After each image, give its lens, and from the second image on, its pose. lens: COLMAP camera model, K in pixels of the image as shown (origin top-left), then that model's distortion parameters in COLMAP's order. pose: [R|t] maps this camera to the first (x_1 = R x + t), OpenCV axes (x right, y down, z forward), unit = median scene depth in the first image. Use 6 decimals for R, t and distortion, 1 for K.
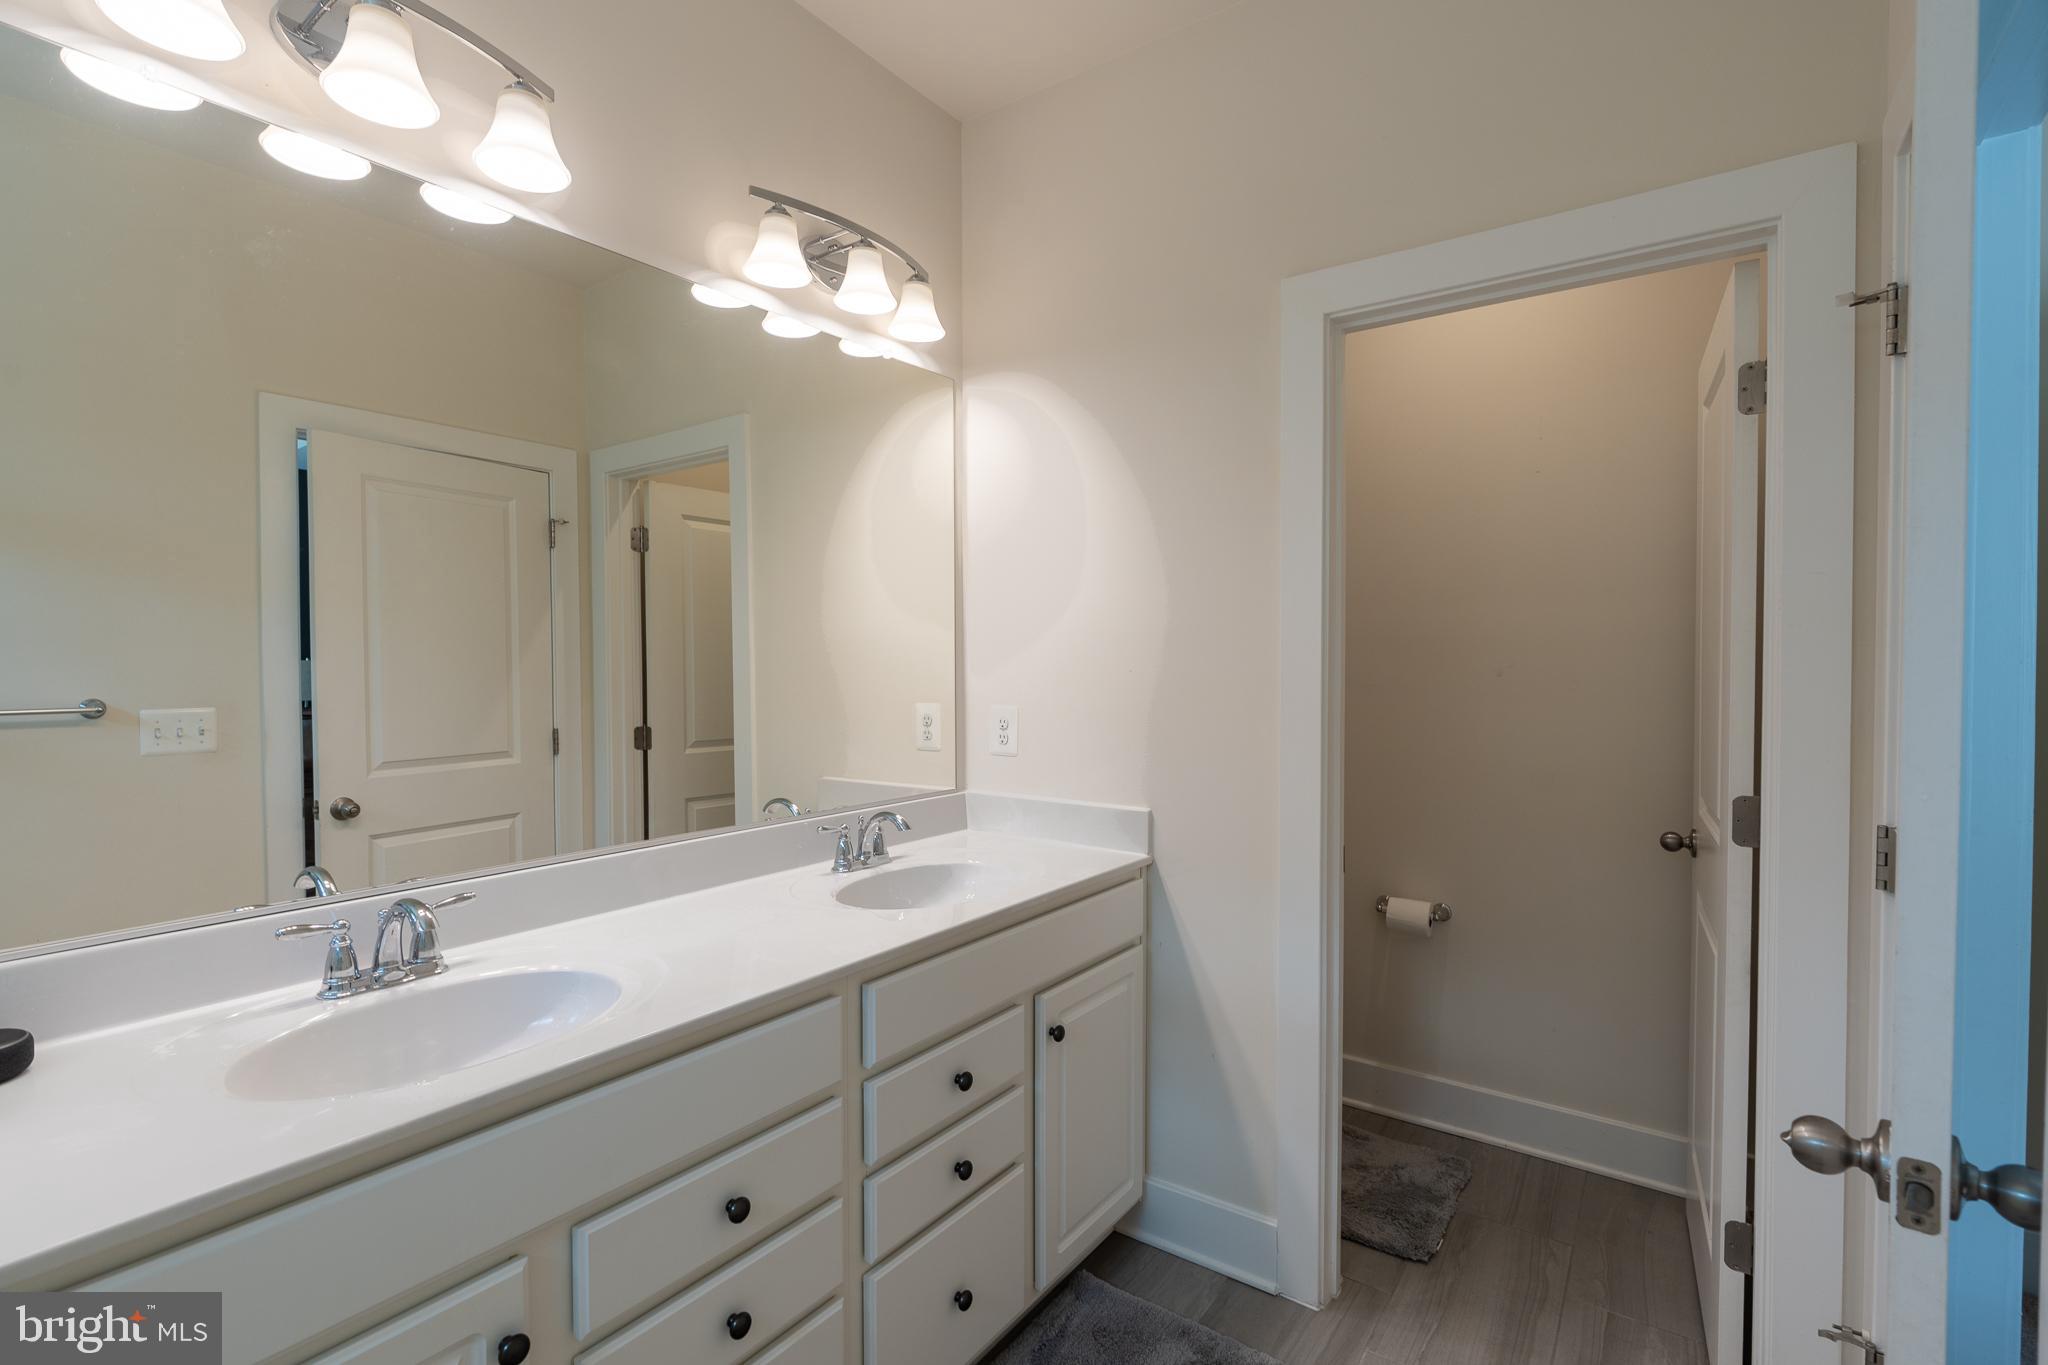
lens RADIAL K [[940.8, 0, 1039.6], [0, 940.8, 680.1], [0, 0, 1]] dist [-0.001408, 0.000640]
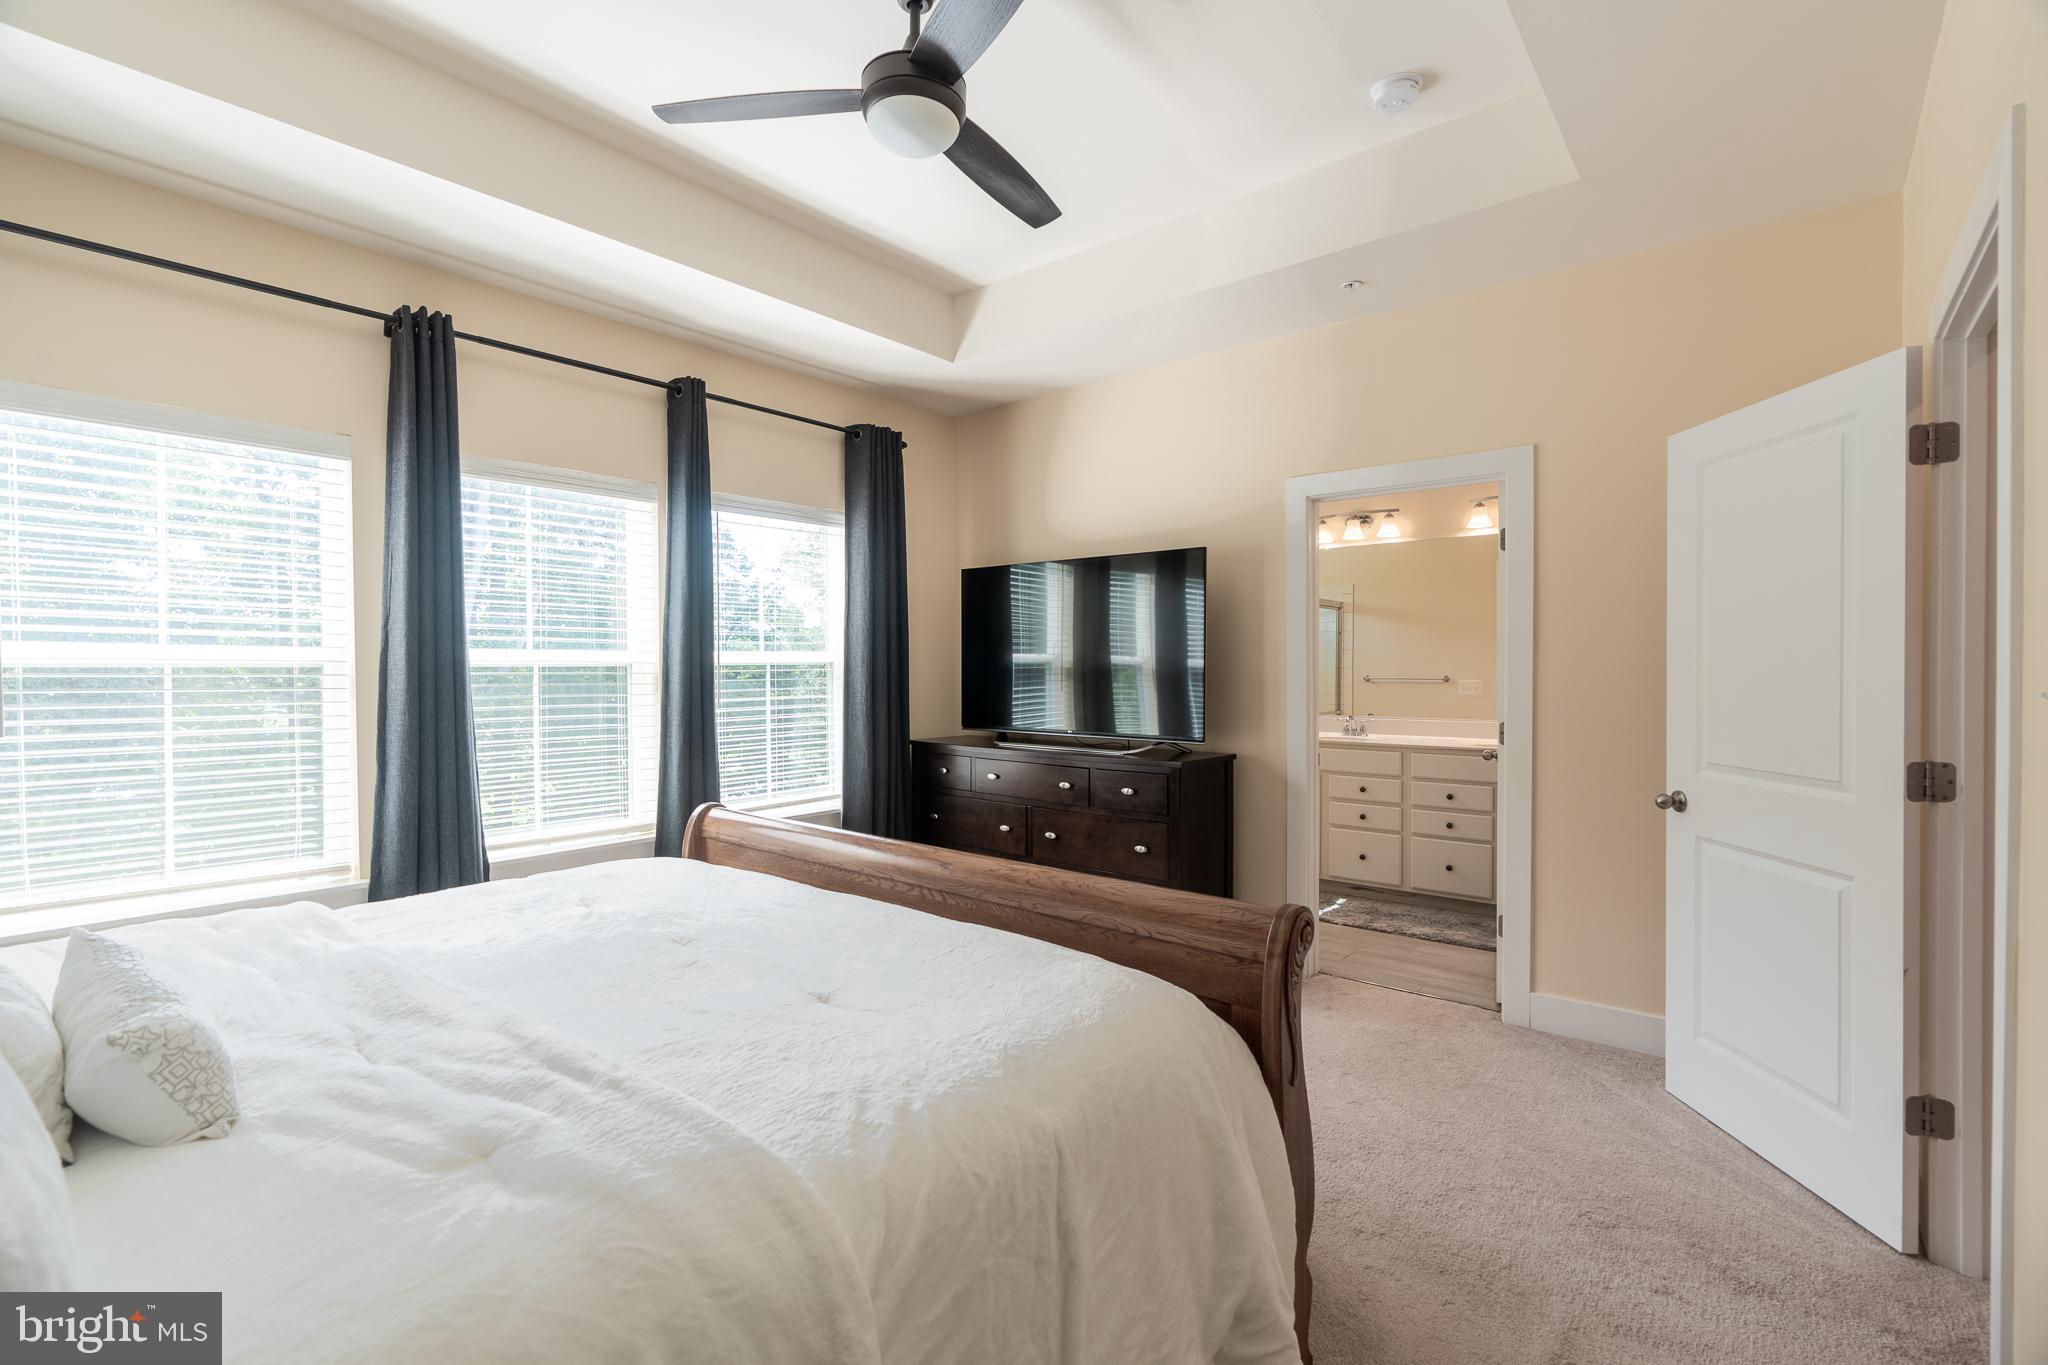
lens RADIAL K [[940.8, 0, 1039.6], [0, 940.8, 680.1], [0, 0, 1]] dist [-0.001408, 0.000640]
pose [[-0.073576, 0.013349, -0.997200, 2.742542], [-0.018053, 0.999729, 0.014715, 0.017683], [0.997126, 0.019085, -0.073315, -0.114786]]
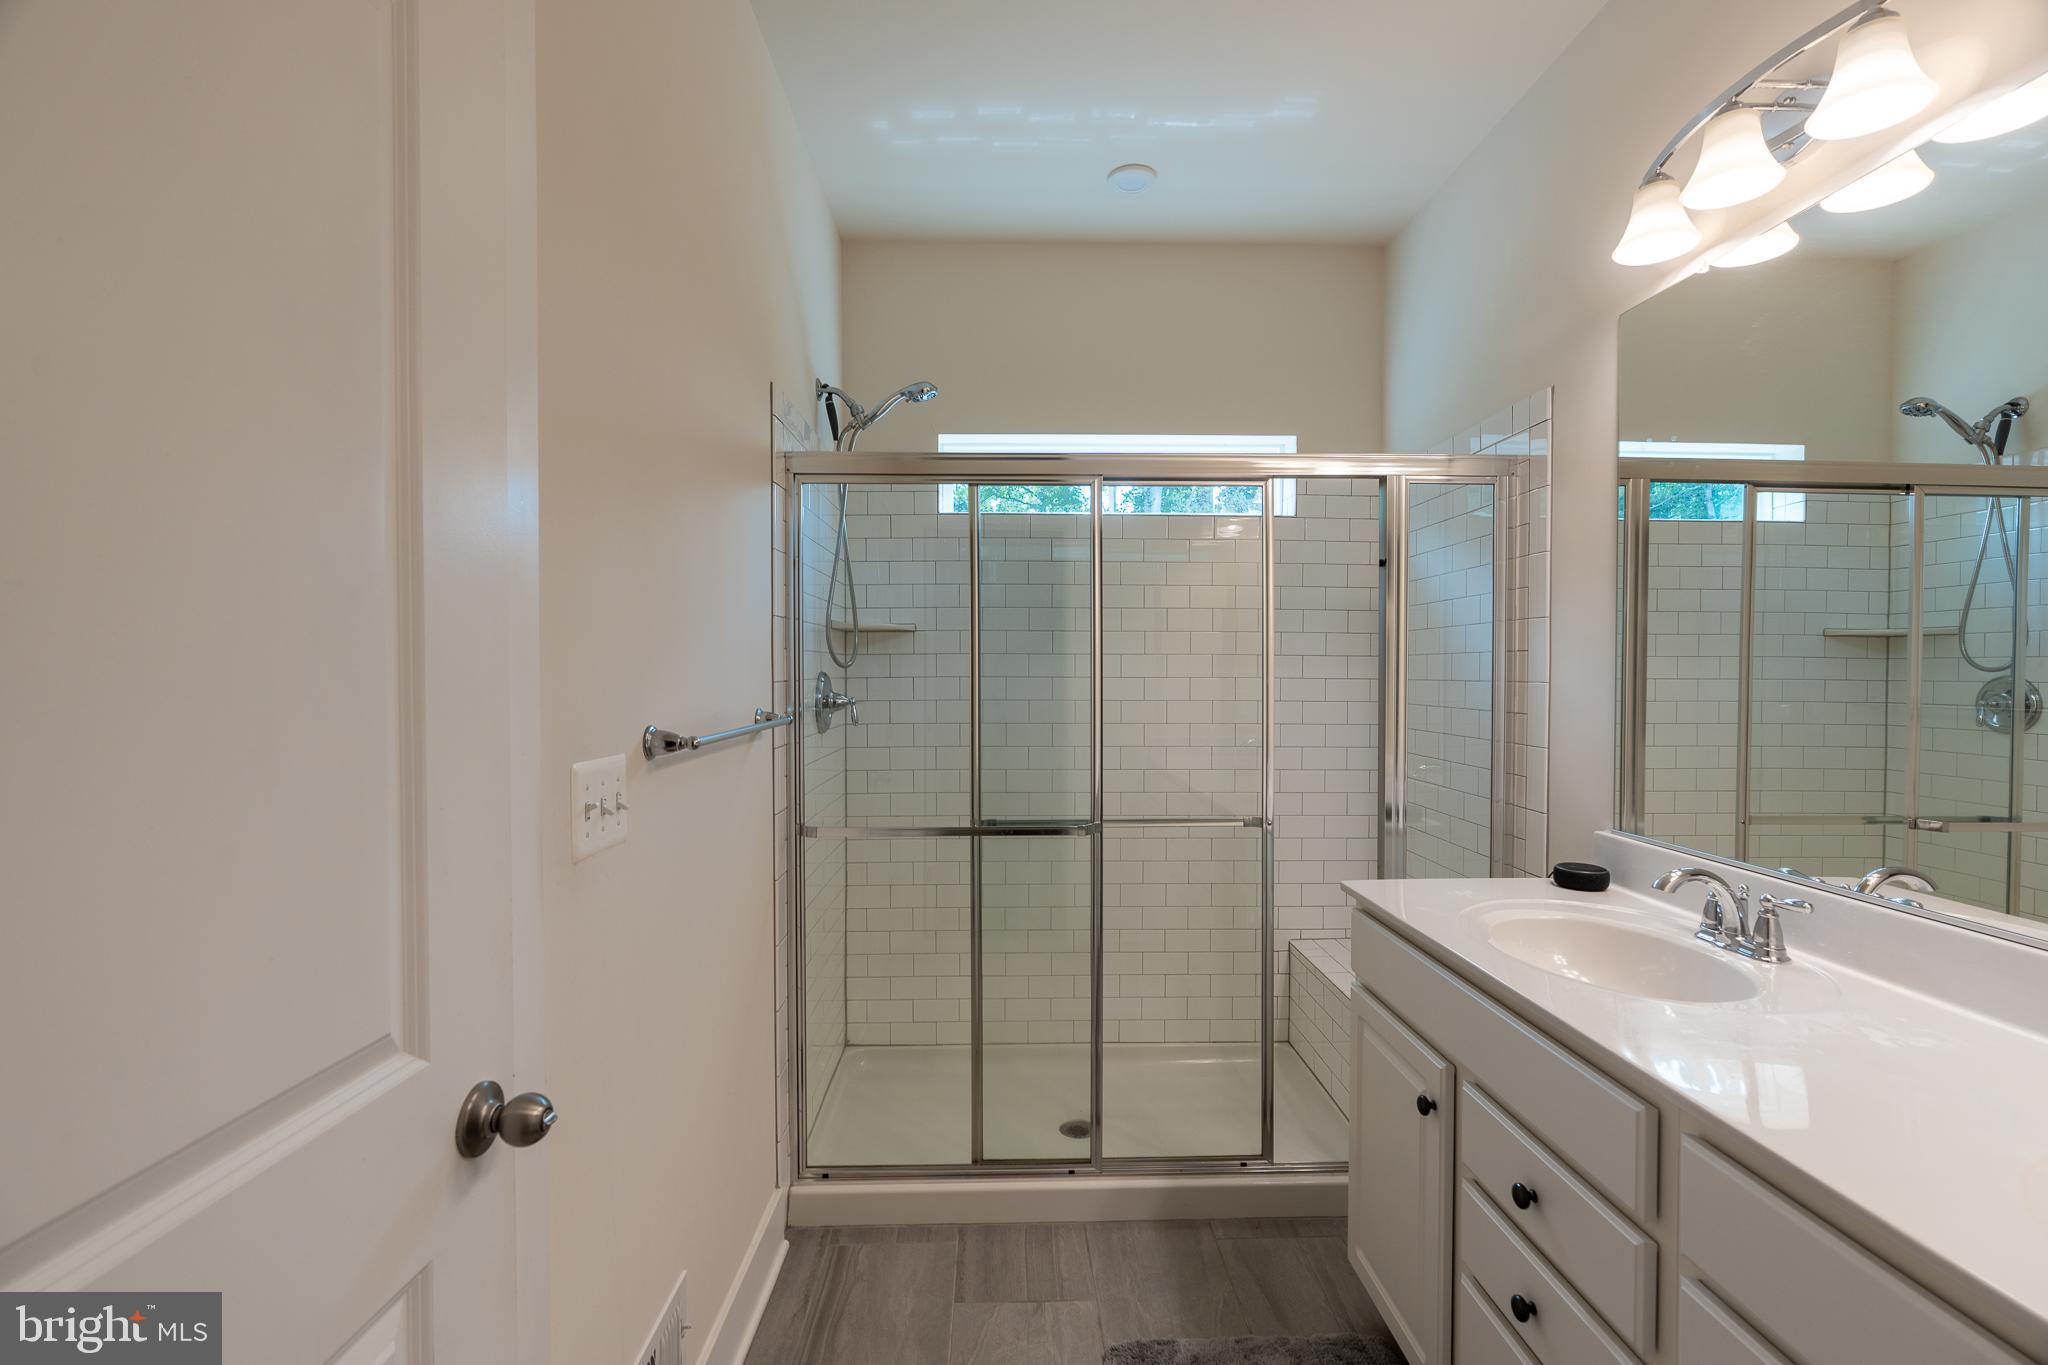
lens RADIAL K [[929.0, 0, 1024.0], [0, 929.0, 682.5], [0, 0, 1]] dist [-0.012063, 0.000546]
pose [[-0.805104, 0.005959, -0.593104, 0.477360], [-0.011963, 0.999583, 0.026282, -0.013694], [0.593013, 0.028255, -0.804697, 0.990400]]
